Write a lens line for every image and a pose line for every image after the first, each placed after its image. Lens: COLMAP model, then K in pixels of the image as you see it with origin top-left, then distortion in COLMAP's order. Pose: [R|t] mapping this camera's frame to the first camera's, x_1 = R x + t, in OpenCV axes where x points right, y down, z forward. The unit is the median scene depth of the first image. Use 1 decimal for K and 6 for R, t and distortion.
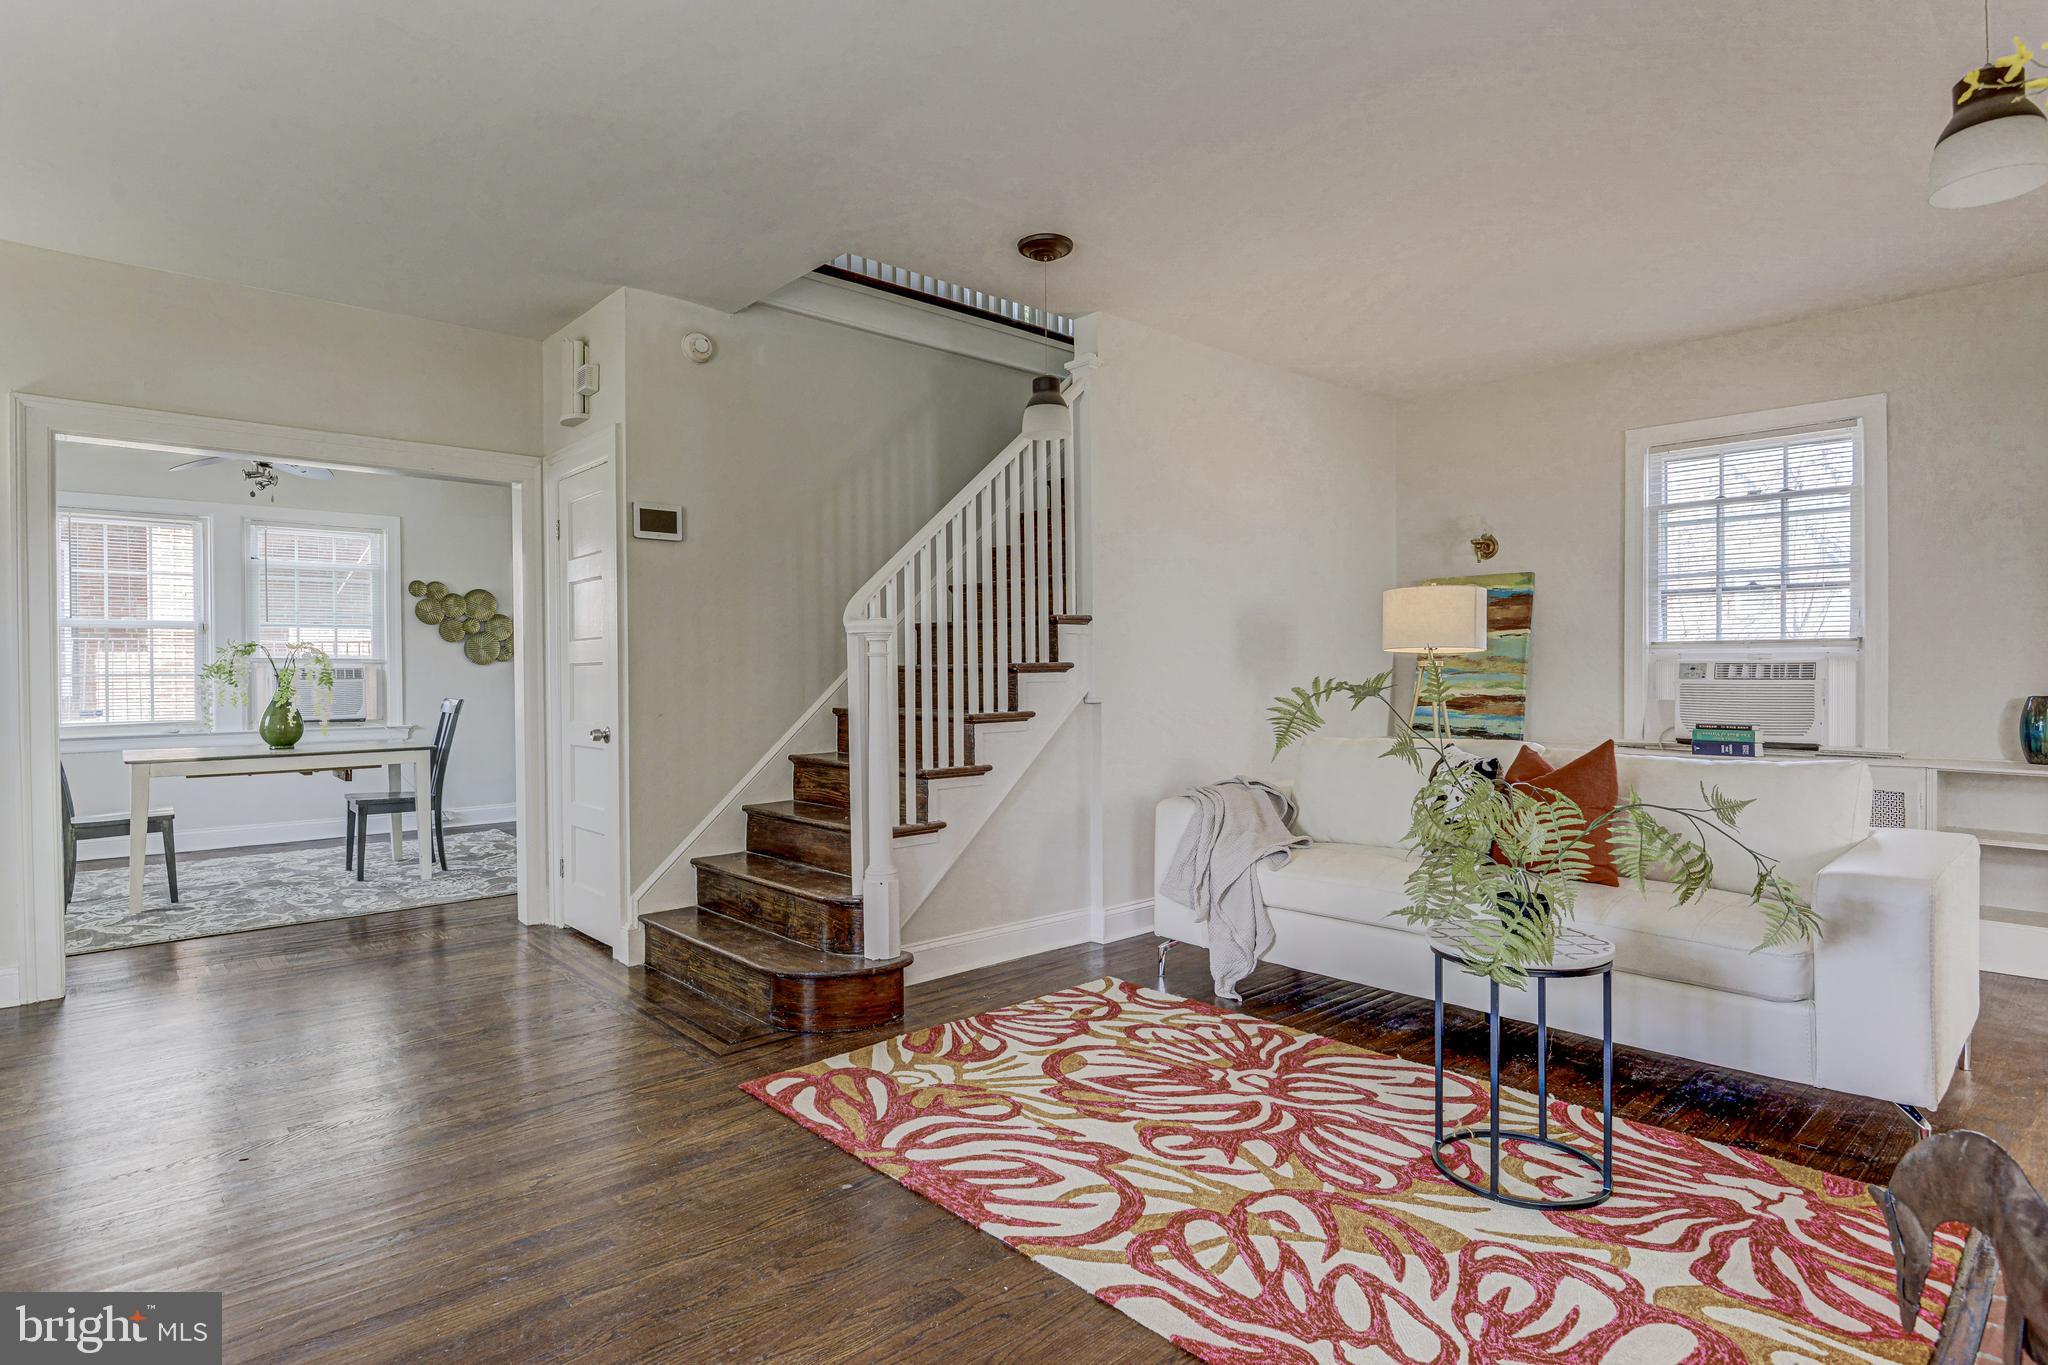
lens RADIAL K [[1046.2, 0, 1004.3], [0, 1046.2, 678.3], [0, 0, 1]] dist [-0.001076, -0.014361]
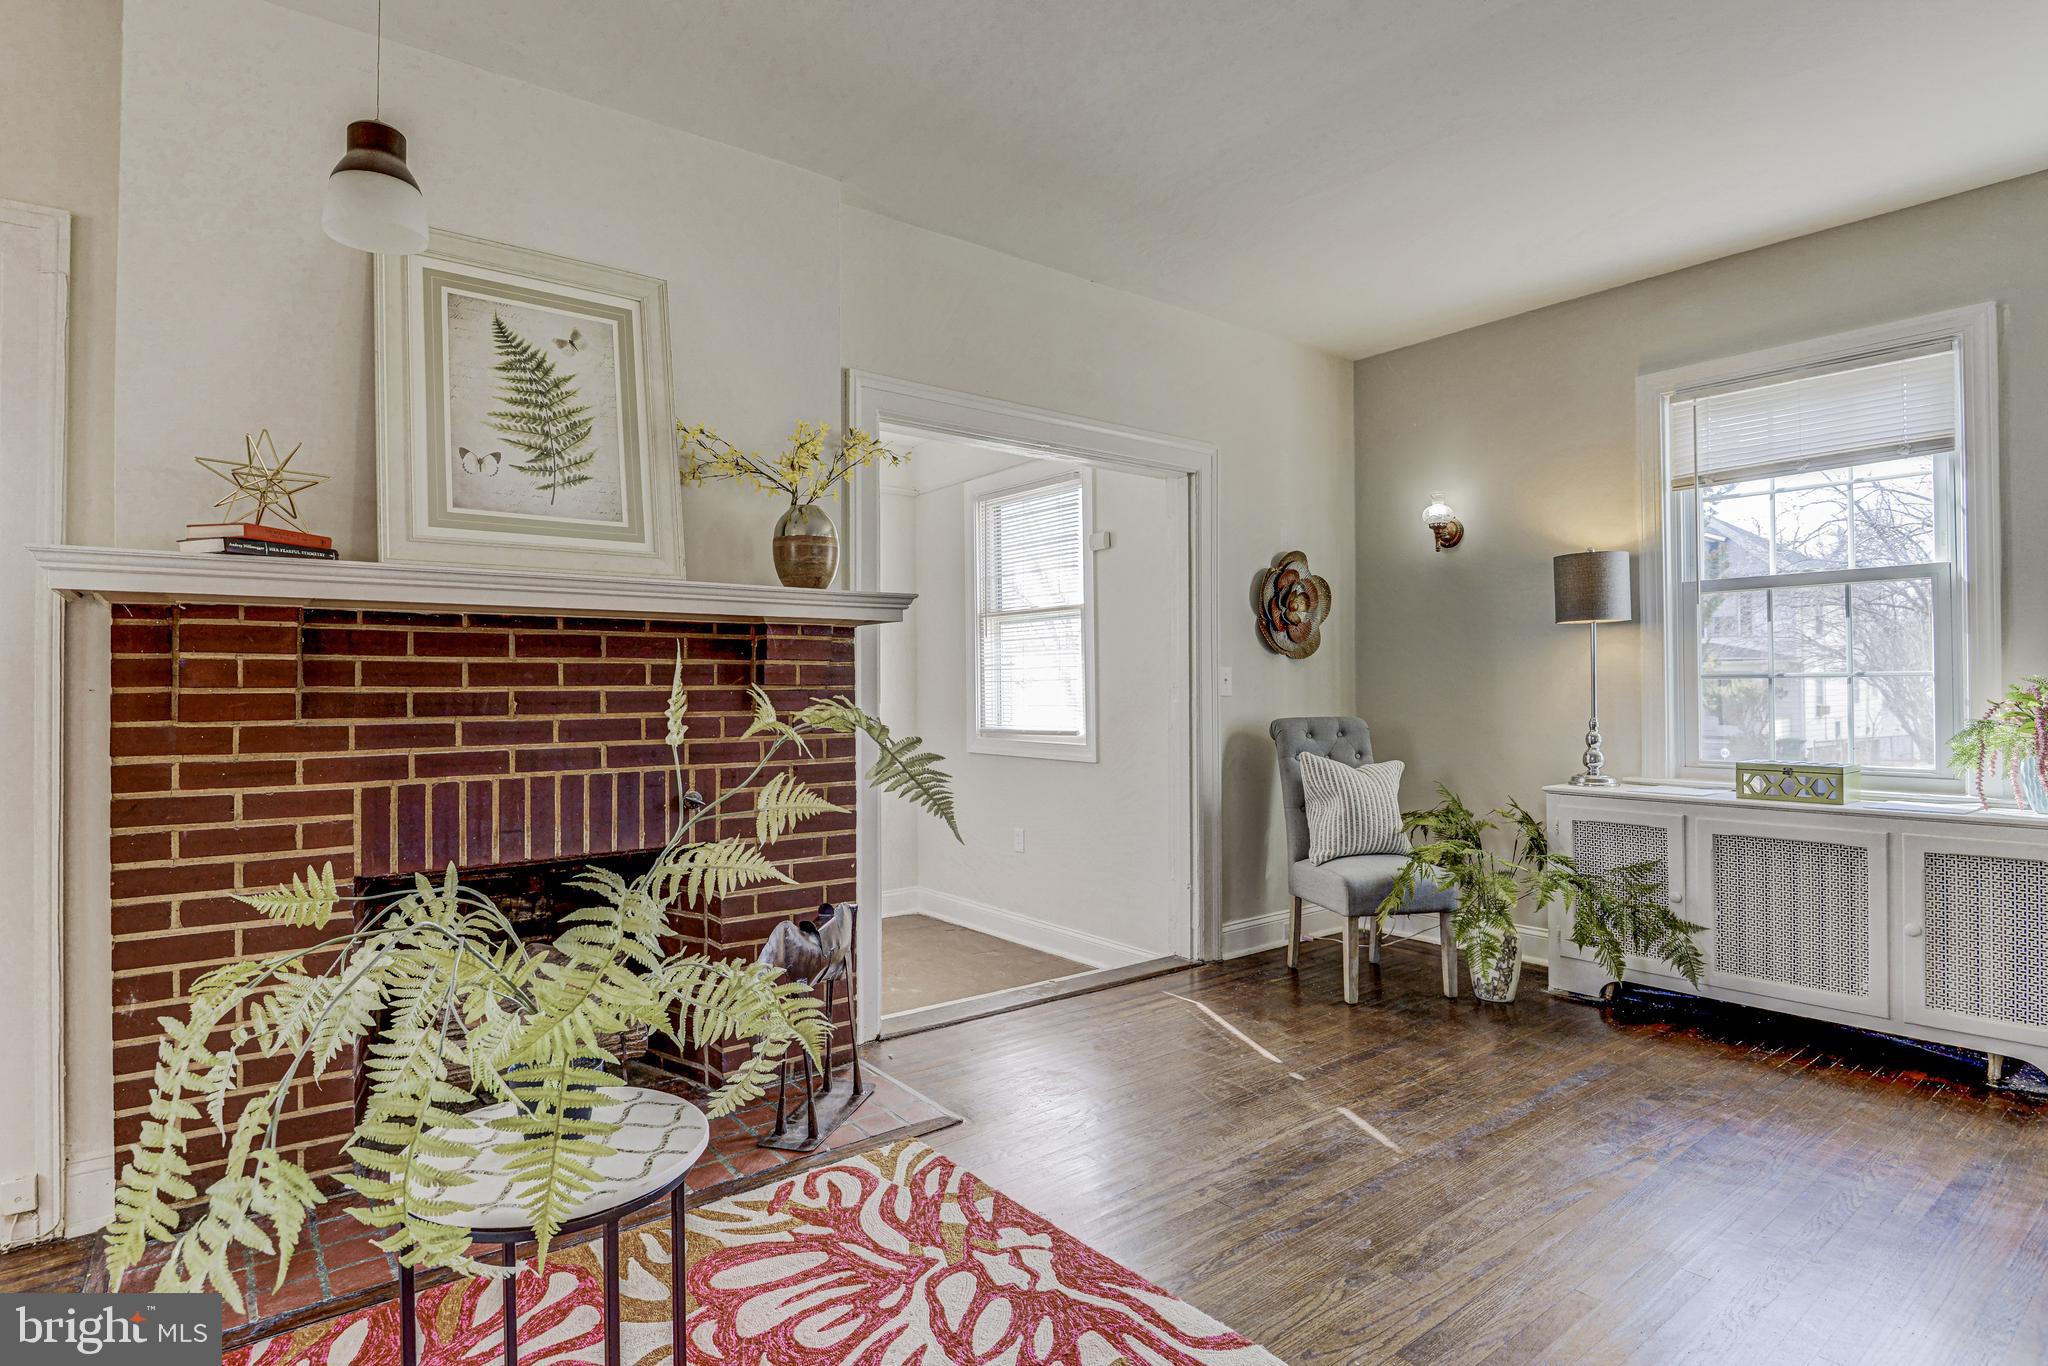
lens RADIAL K [[1046.2, 0, 1004.3], [0, 1046.2, 678.8], [0, 0, 1]] dist [-0.001076, -0.014361]
pose [[-0.997423, 0.012123, 0.070710, 0.145994], [0.011826, 0.999919, -0.004610, -0.006632], [-0.070760, -0.003762, -0.997486, 1.191521]]
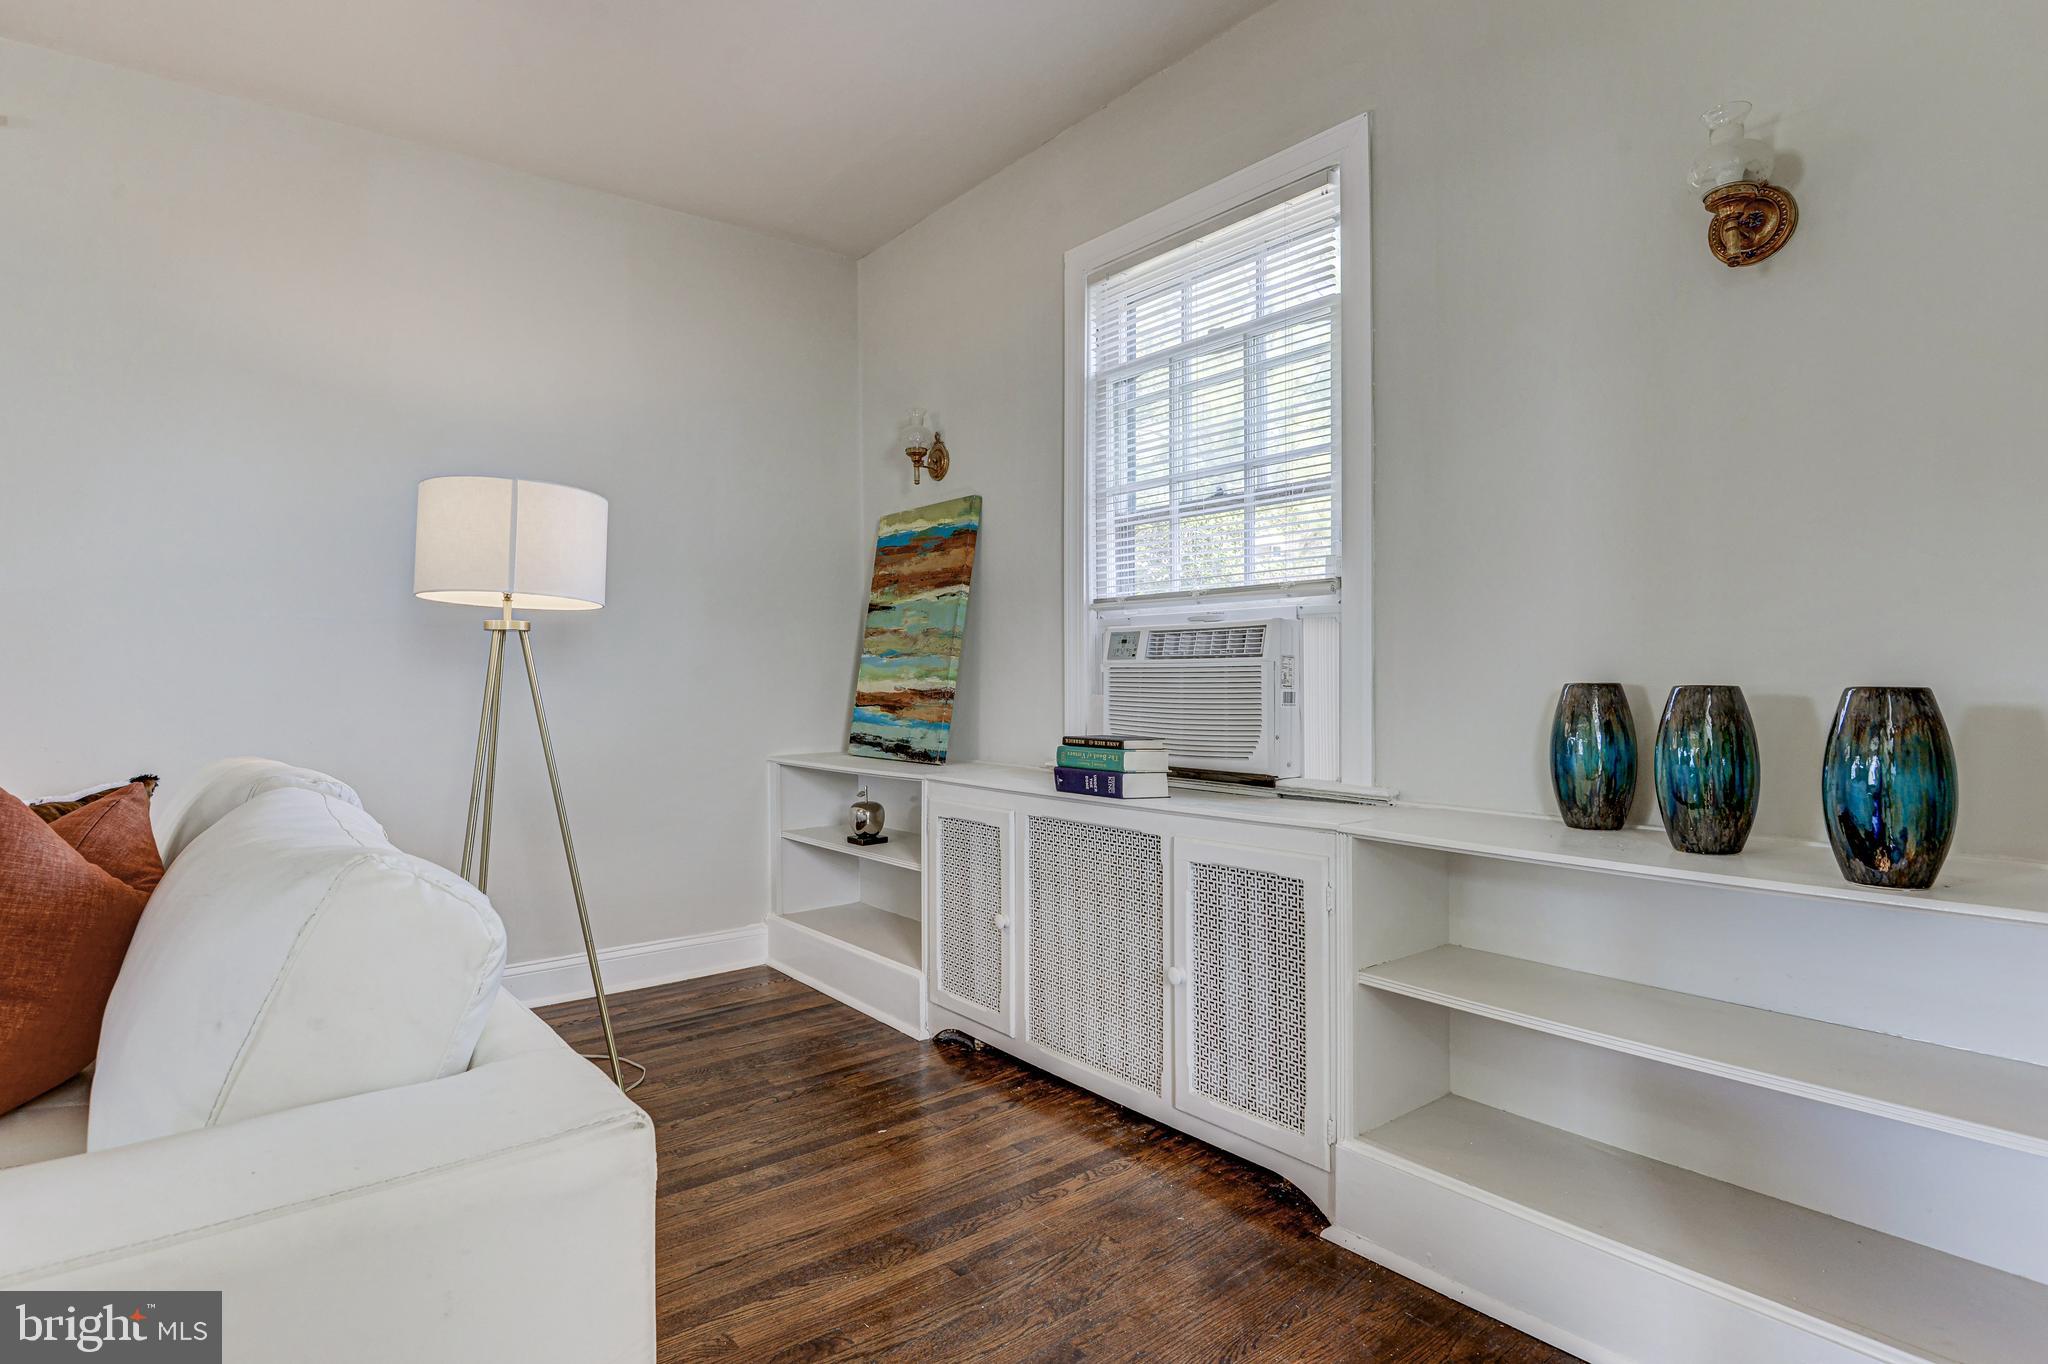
lens RADIAL K [[1046.2, 0, 1004.3], [0, 1046.2, 677.8], [0, 0, 1]] dist [-0.001076, -0.014361]
pose [[0.998095, 0.000139, -0.061701, 0.994889], [-0.000617, 0.999970, -0.007727, 0.024739], [0.061699, 0.007750, 0.998065, 0.654009]]
